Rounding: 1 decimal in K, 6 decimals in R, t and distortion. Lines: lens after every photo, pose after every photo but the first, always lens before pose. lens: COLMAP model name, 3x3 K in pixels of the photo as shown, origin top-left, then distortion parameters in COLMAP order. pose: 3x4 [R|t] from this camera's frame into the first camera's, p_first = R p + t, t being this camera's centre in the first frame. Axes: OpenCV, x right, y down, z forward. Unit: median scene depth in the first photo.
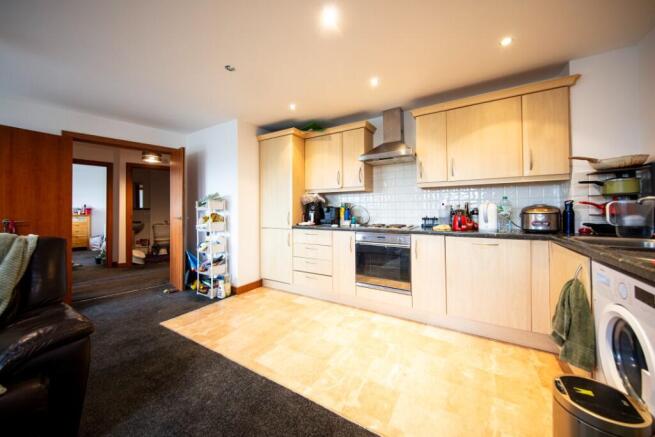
lens RADIAL K [[237.5, 0, 329.3], [0, 237.5, 206.2], [0, 0, 1]] dist [-0.001486, -0.001763]
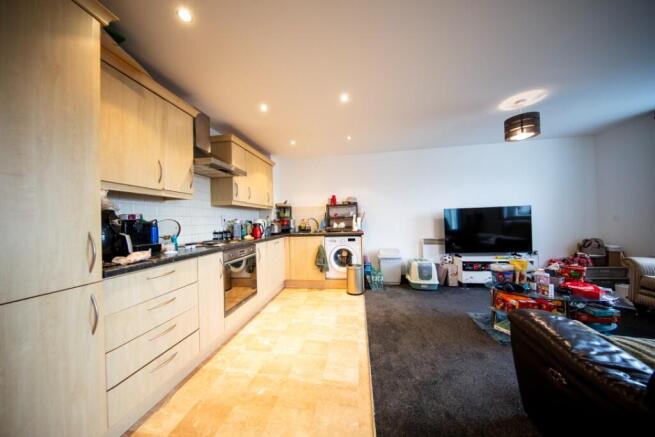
lens RADIAL K [[209.5, 0, 323.8], [0, 209.5, 219.1], [0, 0, 1]] dist [-0.002416, -0.001904]
pose [[-0.374966, 0.022719, 0.926760, -0.706681], [0.016663, 0.999703, -0.017766, 0.016077], [-0.926889, 0.008781, -0.375233, 0.974517]]
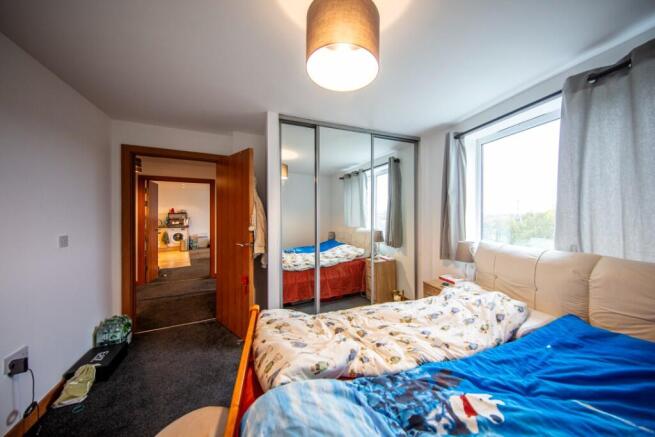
lens RADIAL K [[209.5, 0, 344.1], [0, 209.5, 216.9], [0, 0, 1]] dist [-0.002416, -0.001904]
pose [[-0.927316, 0.005513, 0.374240, -2.830366], [0.000096, 0.999895, -0.014491, -0.008057], [-0.374280, -0.013401, -0.927219, 2.246503]]
